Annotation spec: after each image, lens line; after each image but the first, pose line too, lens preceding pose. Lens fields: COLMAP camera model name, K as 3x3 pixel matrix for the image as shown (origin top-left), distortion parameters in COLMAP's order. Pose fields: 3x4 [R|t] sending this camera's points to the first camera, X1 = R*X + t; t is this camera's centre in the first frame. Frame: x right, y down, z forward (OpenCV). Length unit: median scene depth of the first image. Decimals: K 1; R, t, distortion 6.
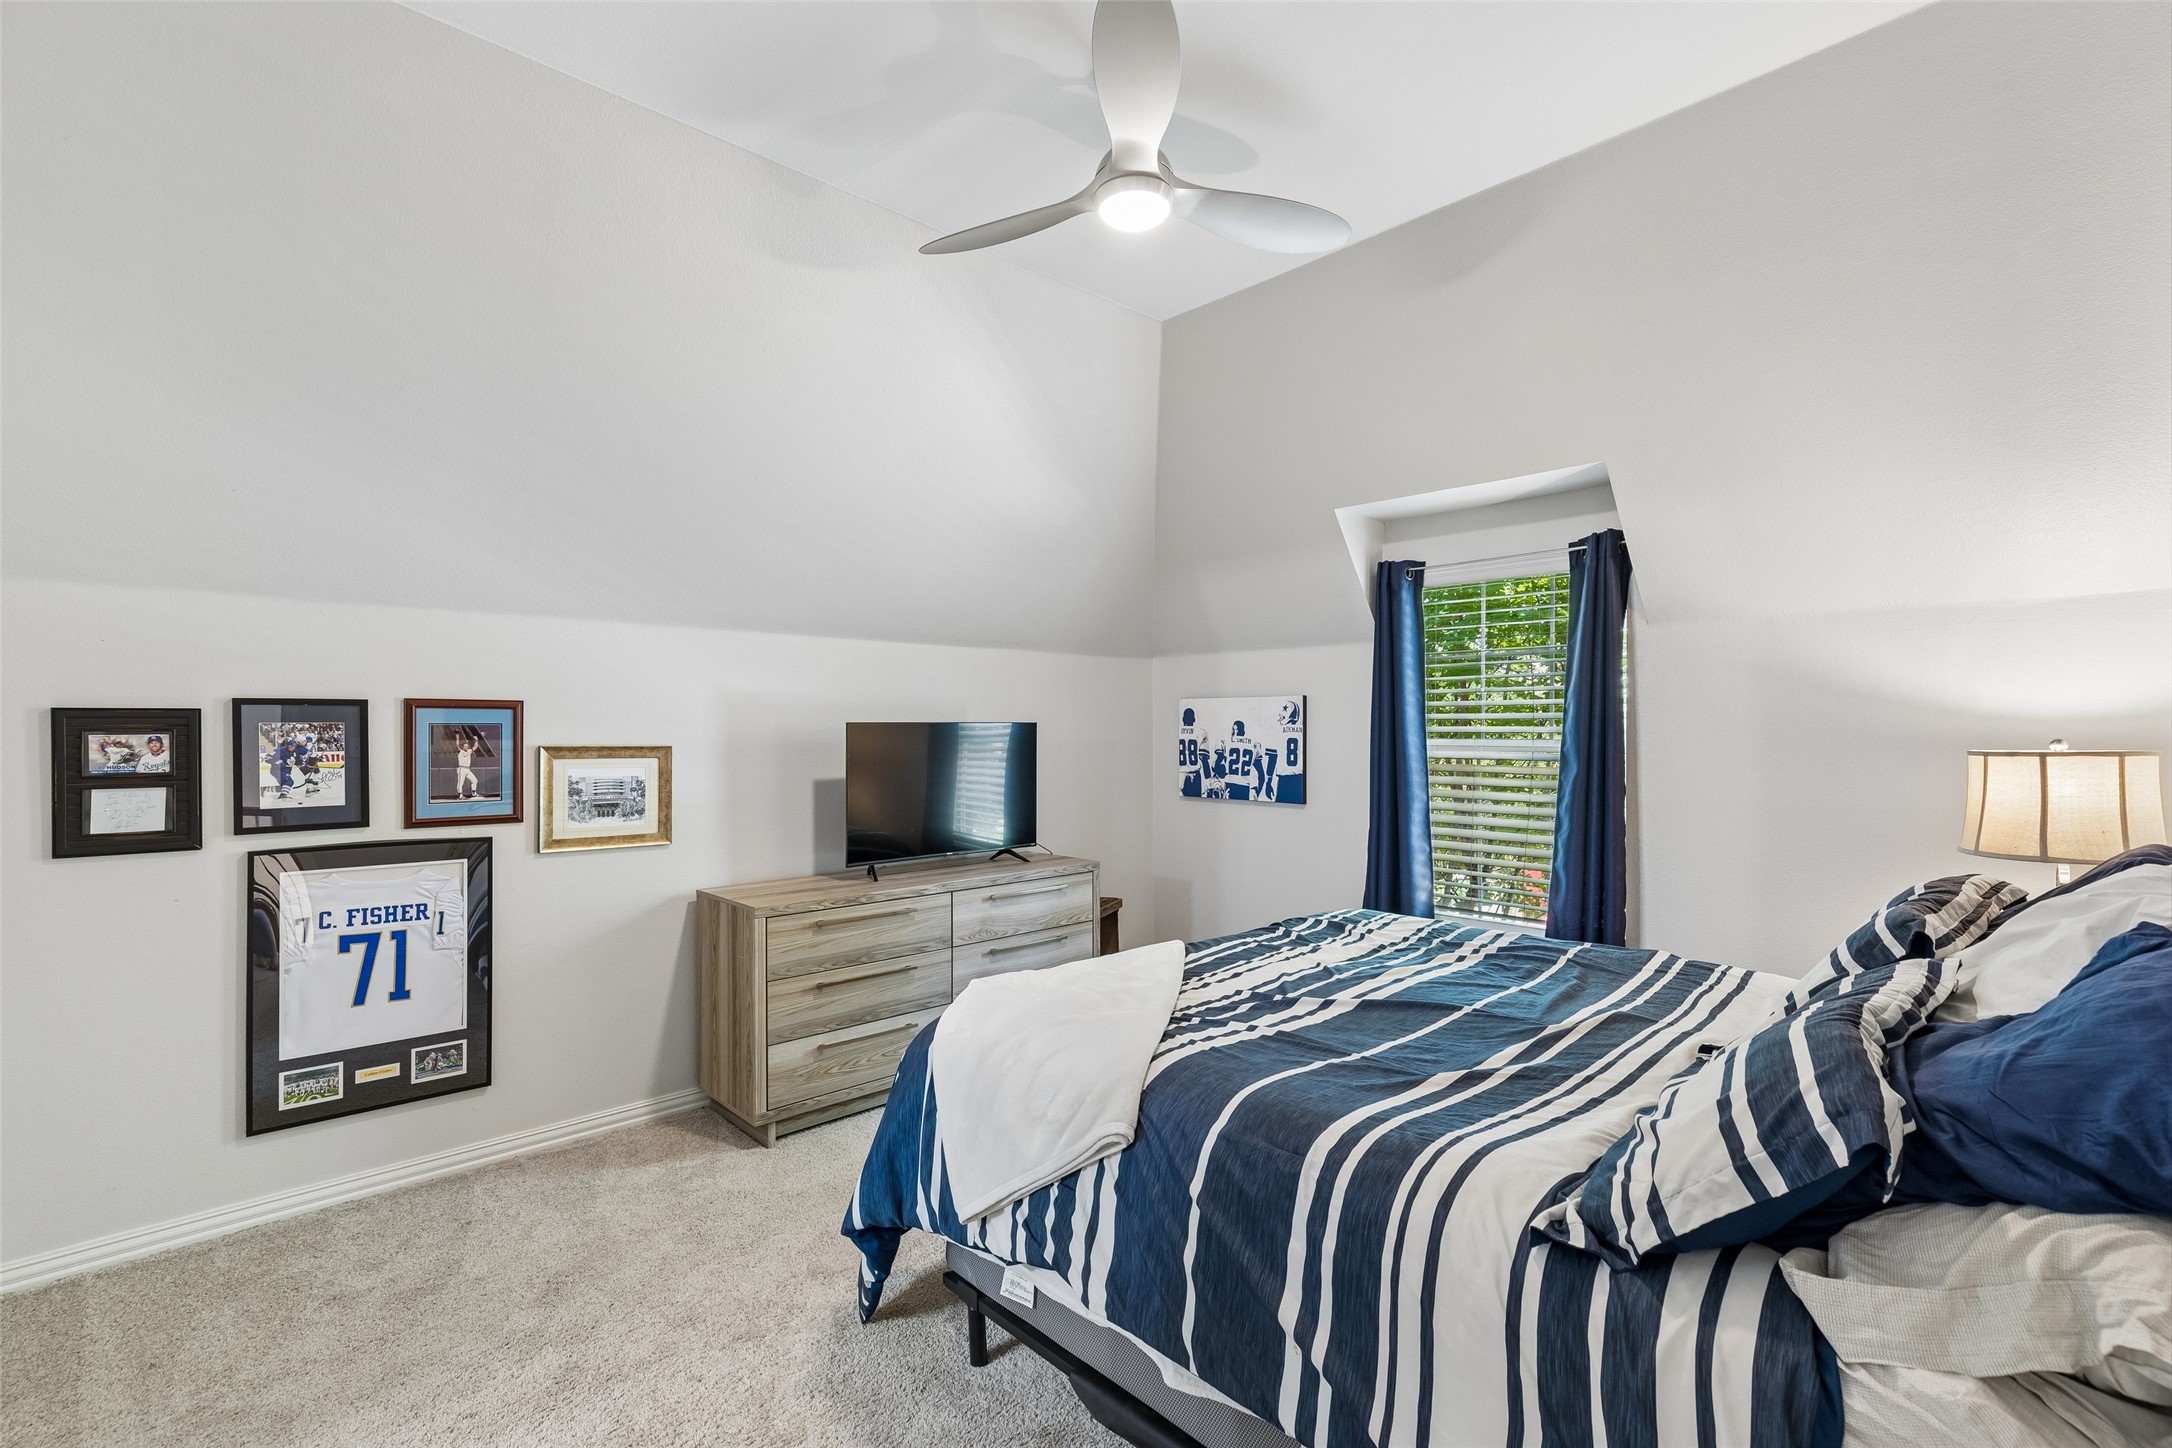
lens RADIAL K [[971.8, 0, 1091.5], [0, 971.8, 745.7], [0, 0, 1]] dist [0.009401, -0.001050]
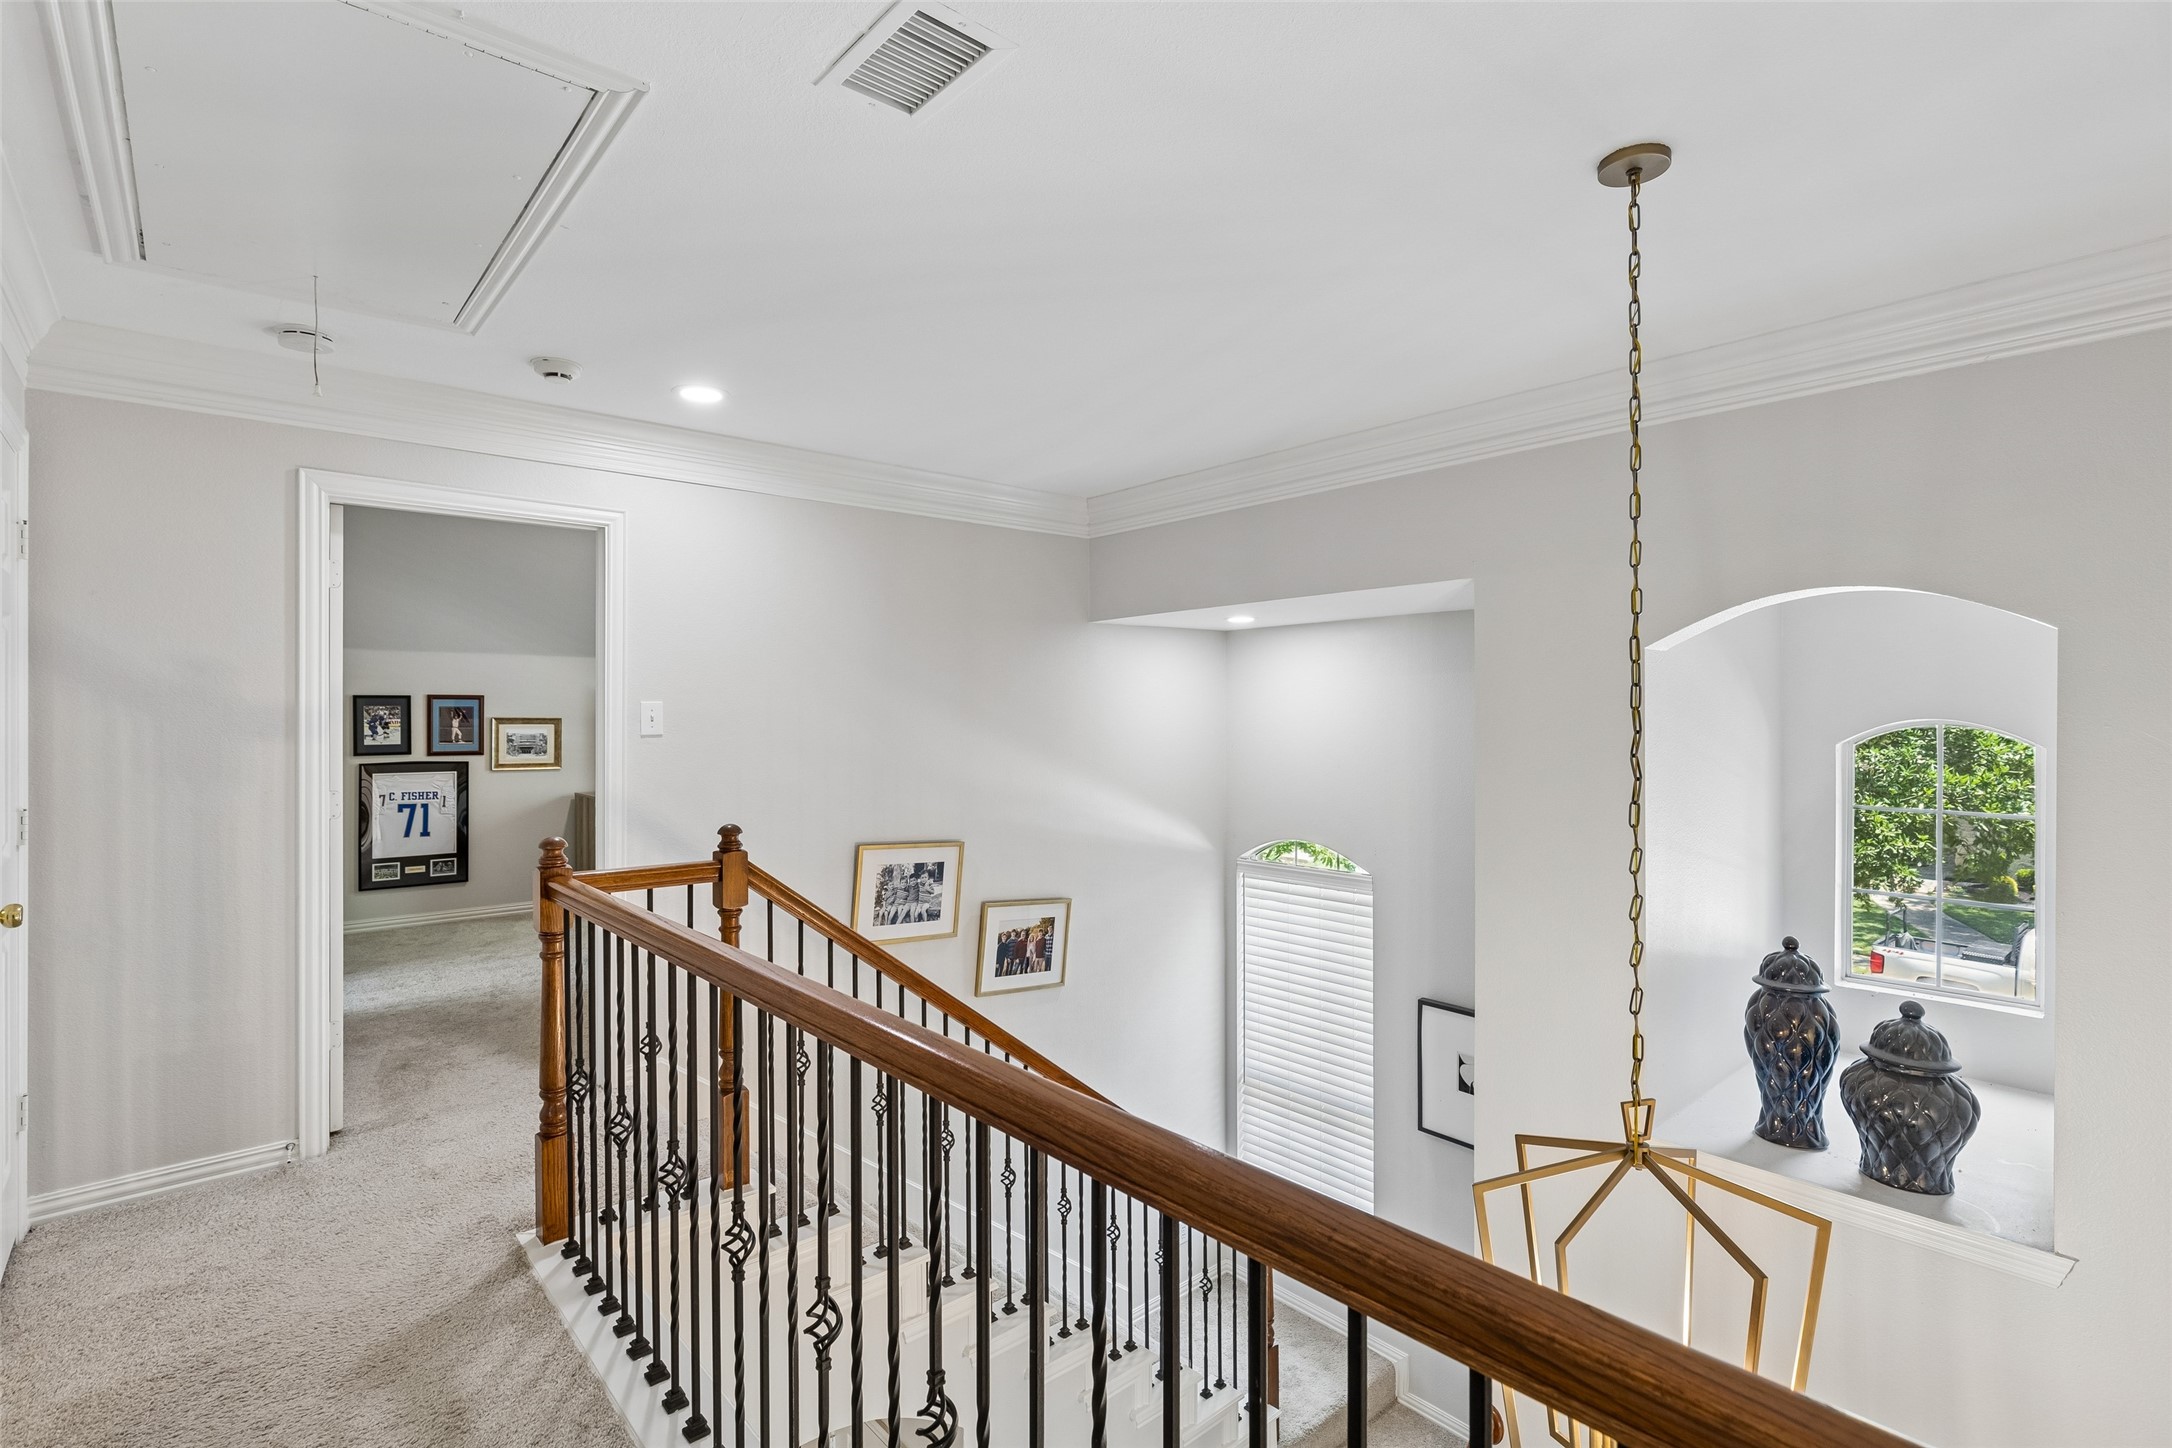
lens RADIAL K [[1011.6, 0, 1087.0], [0, 1011.6, 727.2], [0, 0, 1]] dist [0.002226, -0.000517]
pose [[0.999077, -0.006610, -0.042452, 0.818235], [0.006097, 0.999907, -0.012208, 0.057634], [0.042529, 0.011938, 0.999024, -1.132305]]
